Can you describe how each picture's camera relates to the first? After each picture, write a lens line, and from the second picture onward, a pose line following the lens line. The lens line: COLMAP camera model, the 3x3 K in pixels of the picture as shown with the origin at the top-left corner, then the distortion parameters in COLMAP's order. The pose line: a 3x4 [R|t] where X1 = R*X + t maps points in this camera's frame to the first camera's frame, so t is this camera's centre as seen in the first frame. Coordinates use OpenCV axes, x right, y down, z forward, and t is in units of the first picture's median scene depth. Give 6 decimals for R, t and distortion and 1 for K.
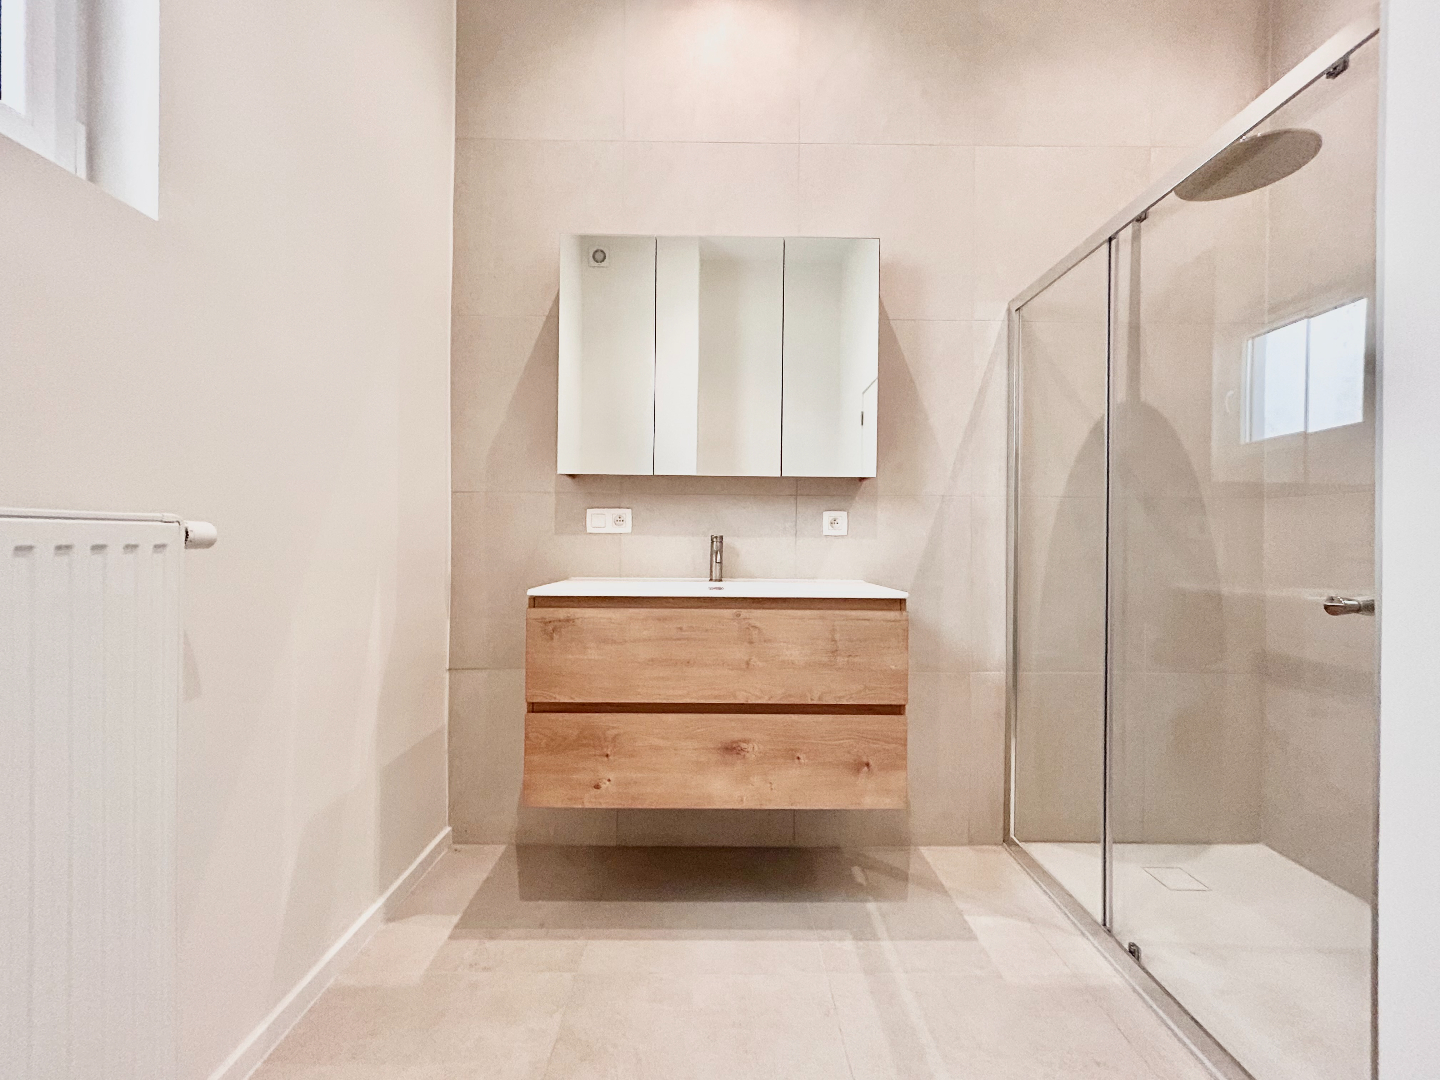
lens RADIAL K [[583.7, 0, 724.8], [0, 583.7, 536.7], [0, 0, 1]] dist [0.001596, -0.000531]
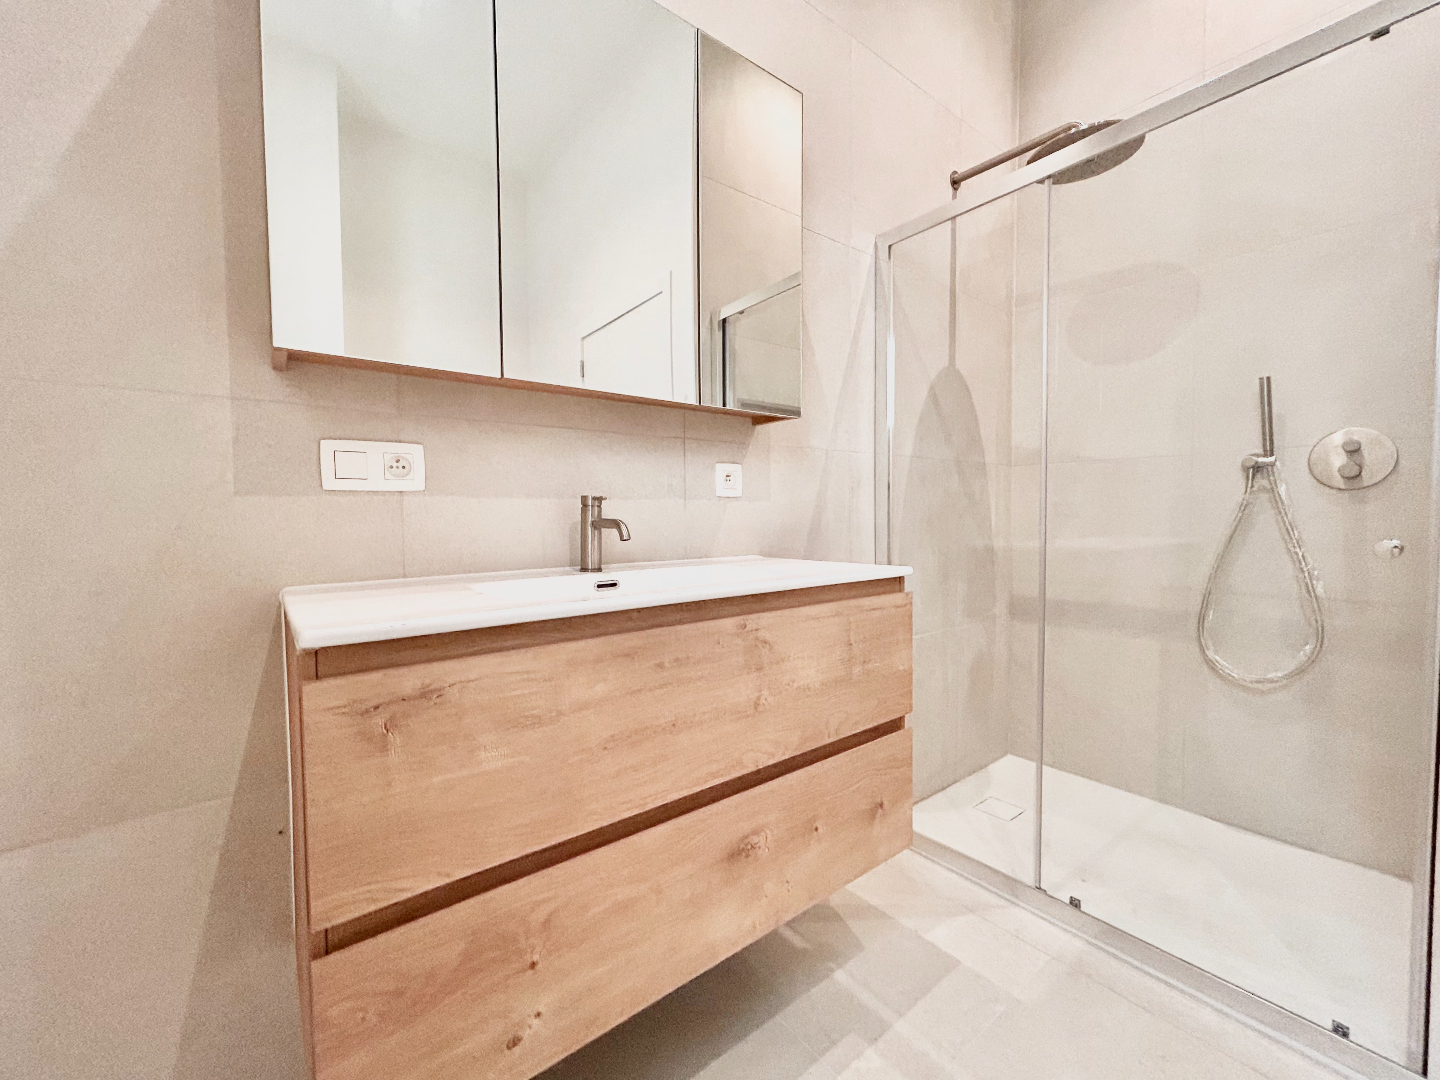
lens RADIAL K [[583.7, 0, 716.3], [0, 583.7, 536.9], [0, 0, 1]] dist [0.001596, -0.000531]
pose [[0.796589, -0.041136, 0.603120, -0.348677], [0.012634, 0.998597, 0.051423, 0.013994], [-0.604389, -0.033343, 0.795992, 0.552573]]
